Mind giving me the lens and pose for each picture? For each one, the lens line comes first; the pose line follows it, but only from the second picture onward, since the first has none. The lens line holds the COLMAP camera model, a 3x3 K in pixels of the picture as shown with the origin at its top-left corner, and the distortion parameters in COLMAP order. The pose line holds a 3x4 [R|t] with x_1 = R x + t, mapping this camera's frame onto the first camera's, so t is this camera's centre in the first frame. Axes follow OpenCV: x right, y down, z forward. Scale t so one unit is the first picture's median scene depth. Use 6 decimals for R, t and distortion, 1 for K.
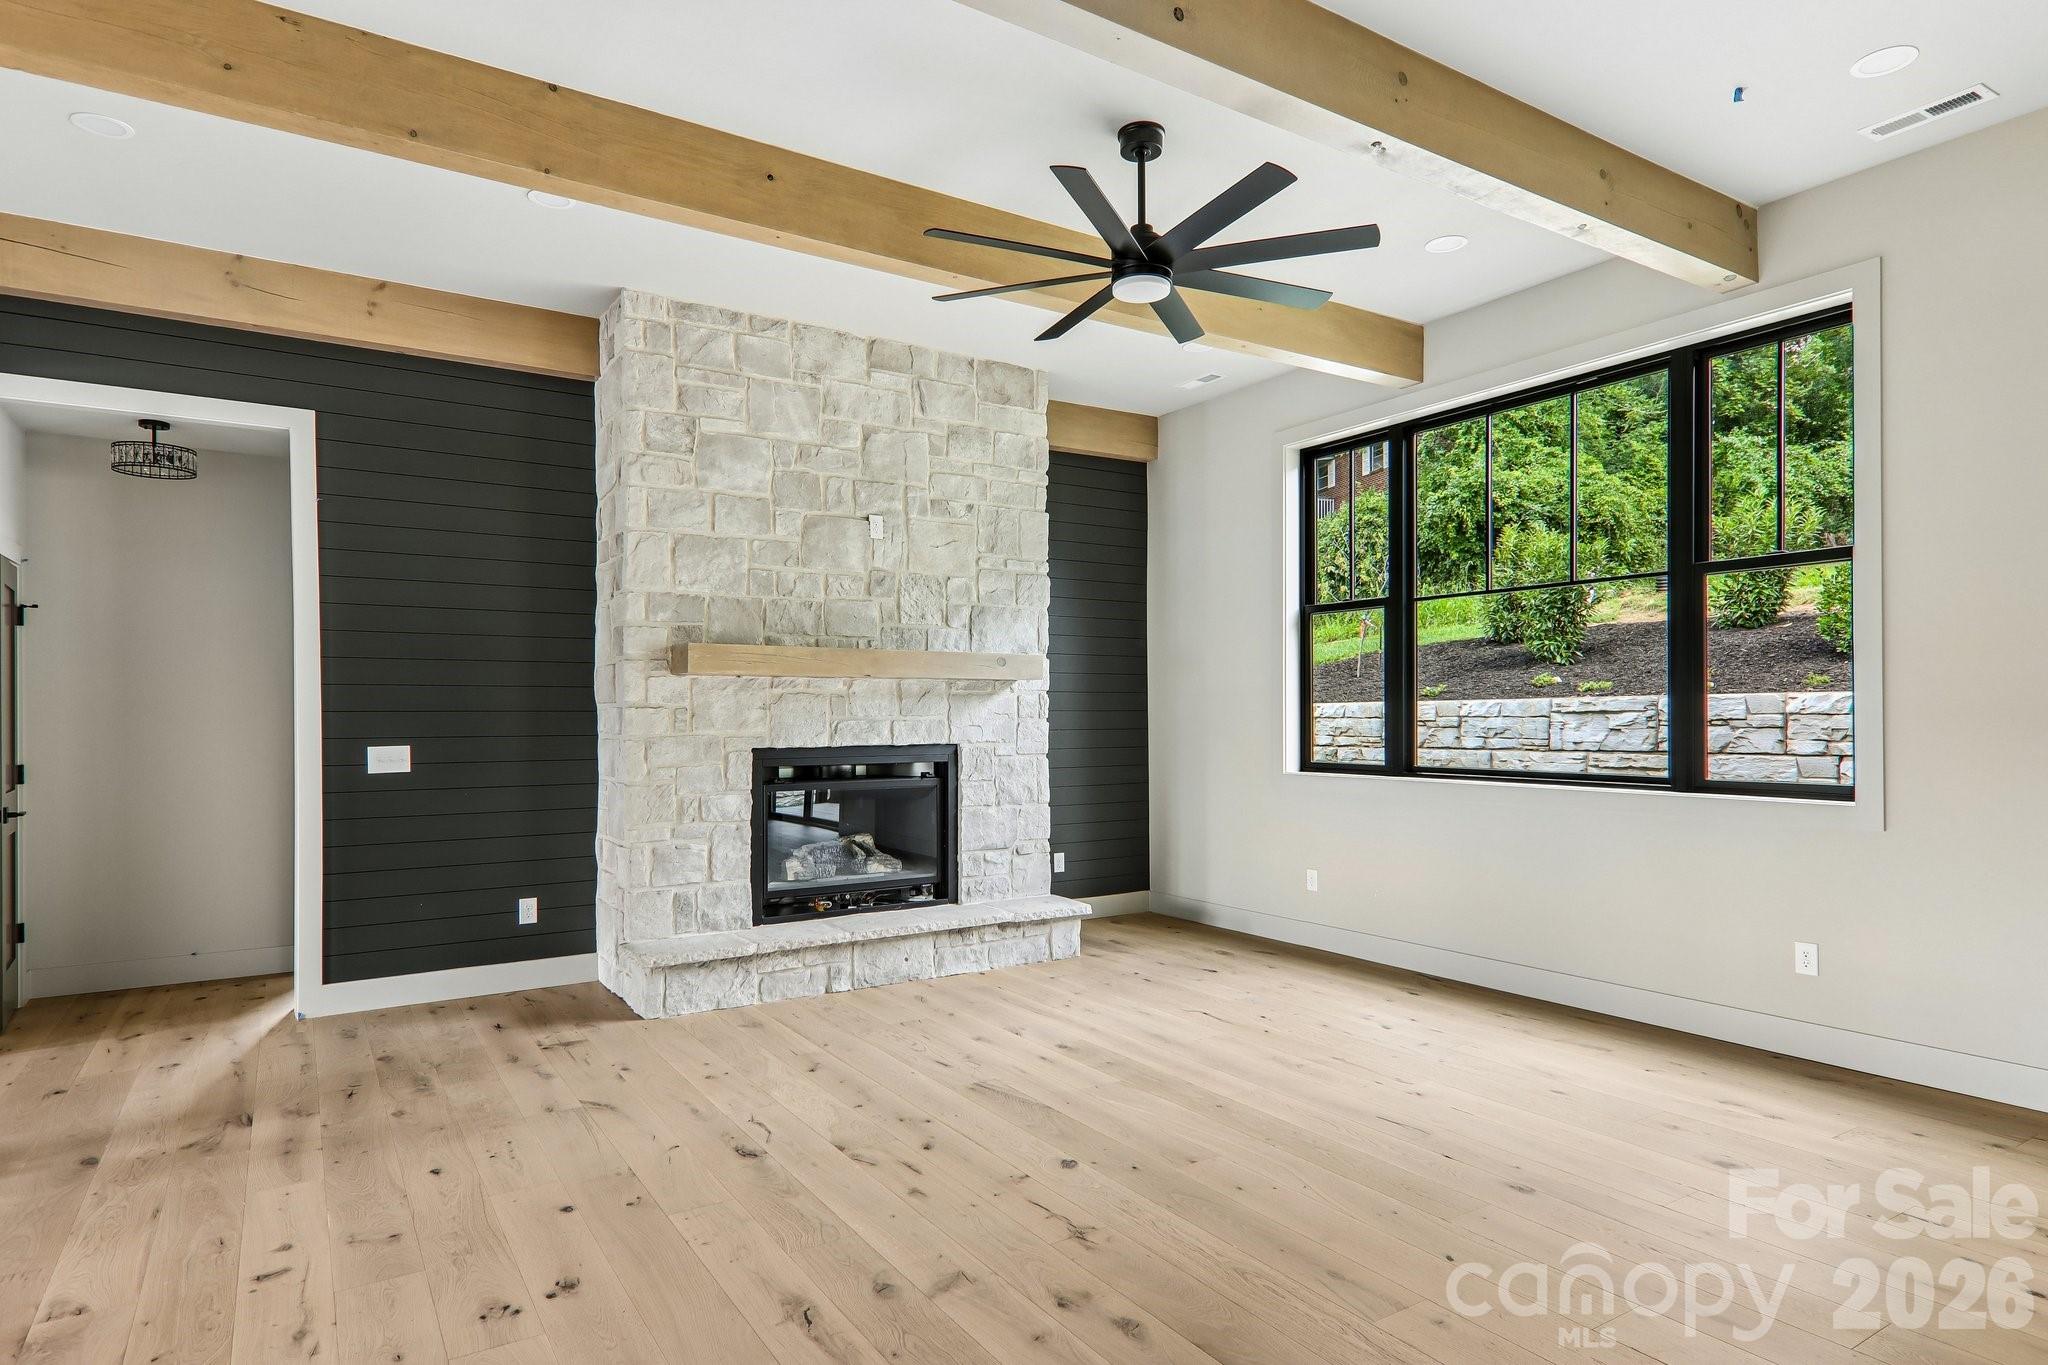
lens RADIAL K [[1140.6, 0, 1018.0], [0, 1140.6, 709.2], [0, 0, 1]] dist [0.018138, 0.000214]
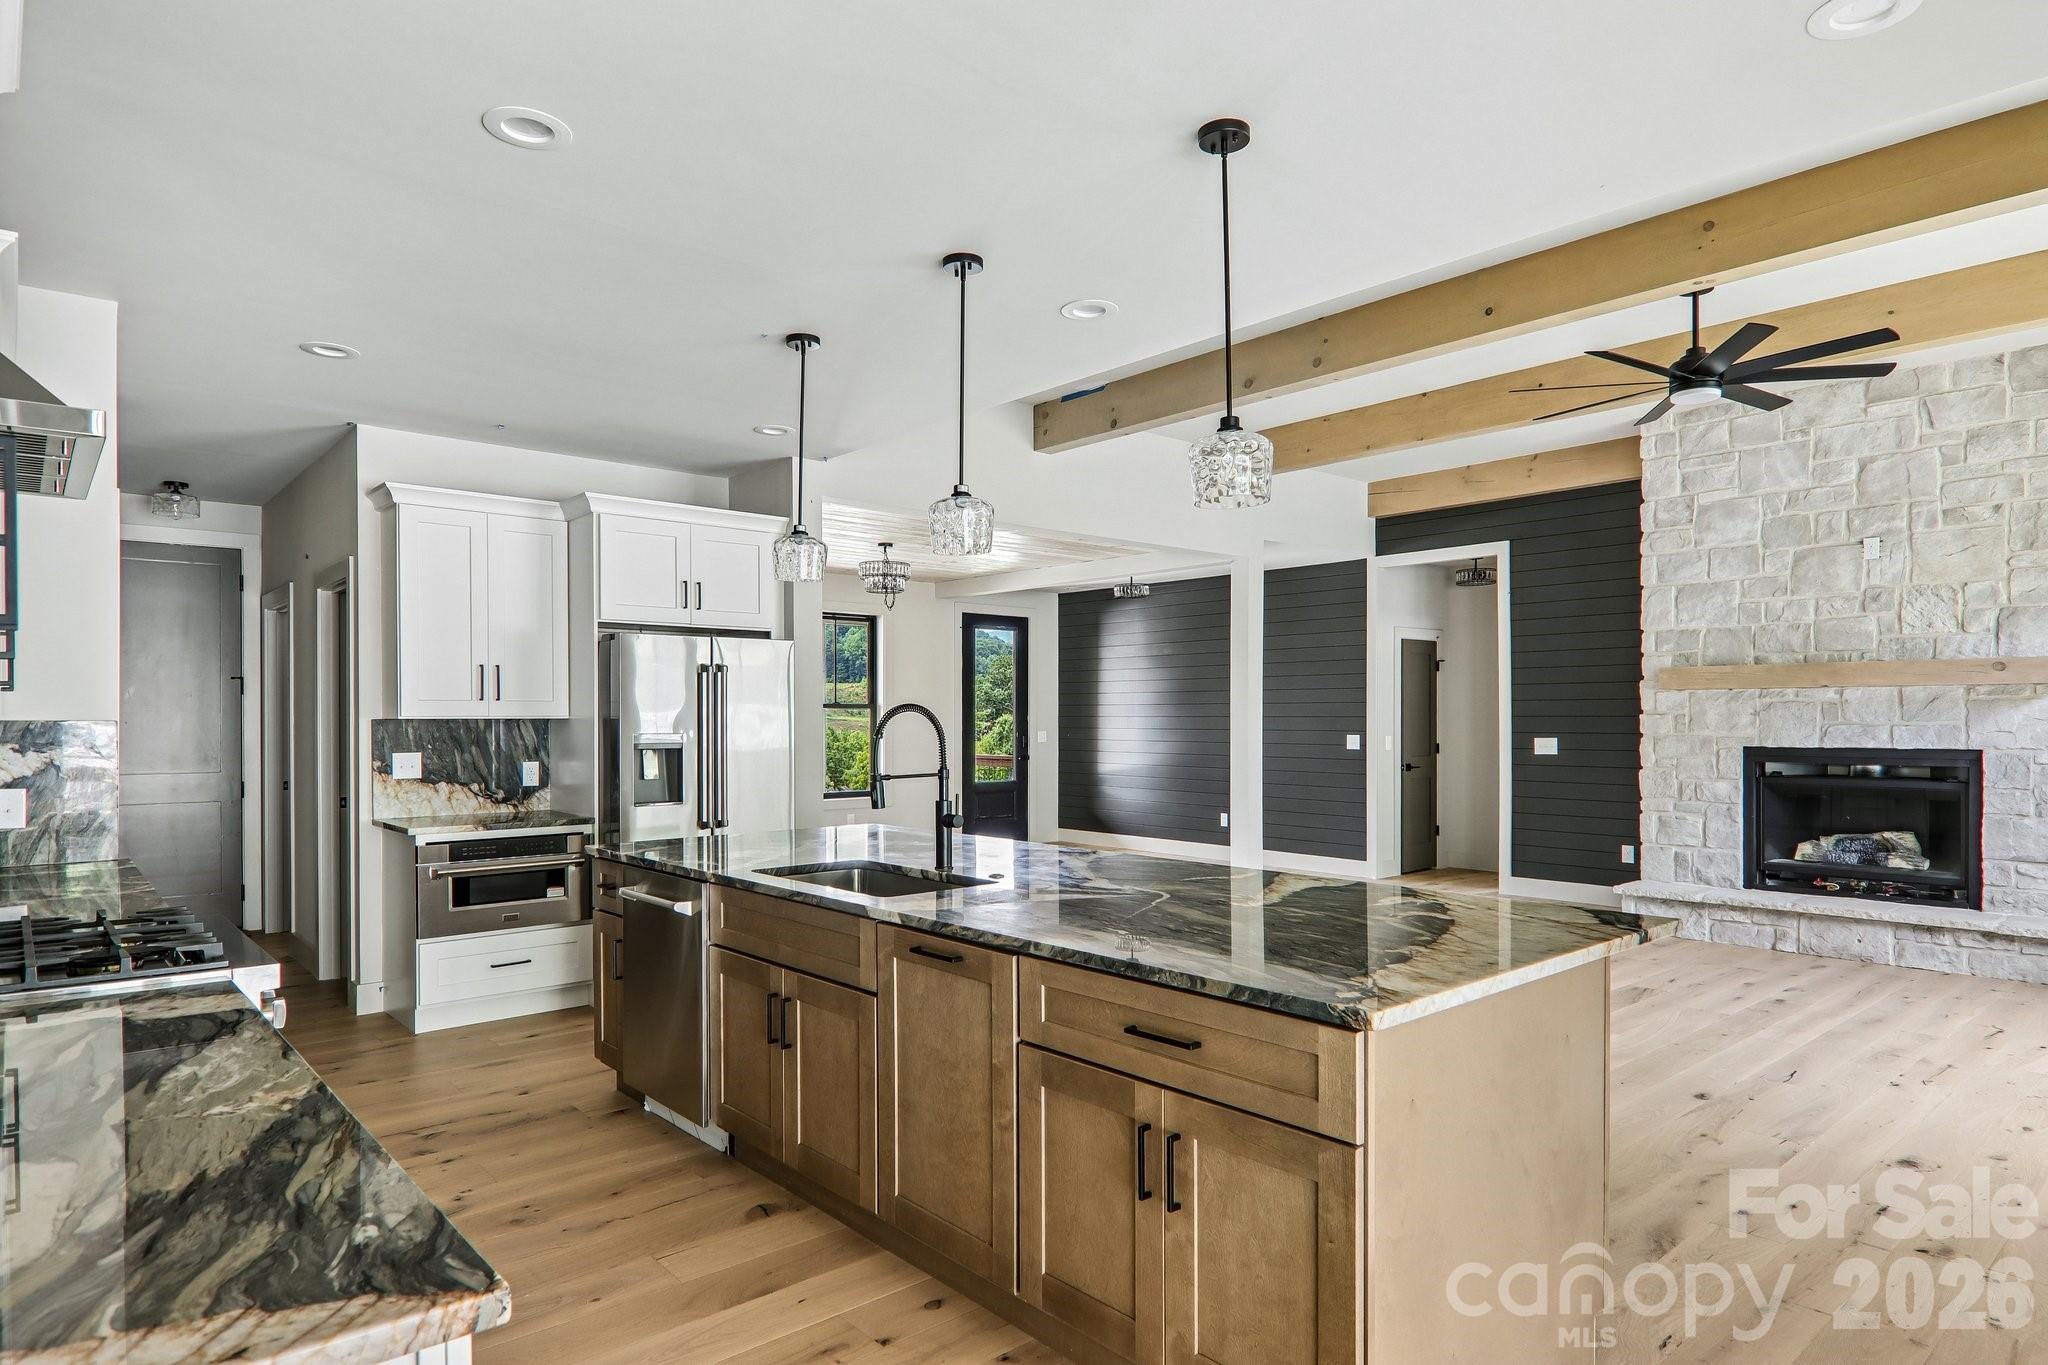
lens RADIAL K [[1140.6, 0, 1025.3], [0, 1140.6, 698.5], [0, 0, 1]] dist [0.018138, 0.000214]
pose [[0.148996, -0.012292, -0.988761, 0.872525], [0.009998, 0.999890, -0.010924, -0.012145], [0.988787, -0.008258, 0.149103, 0.032688]]
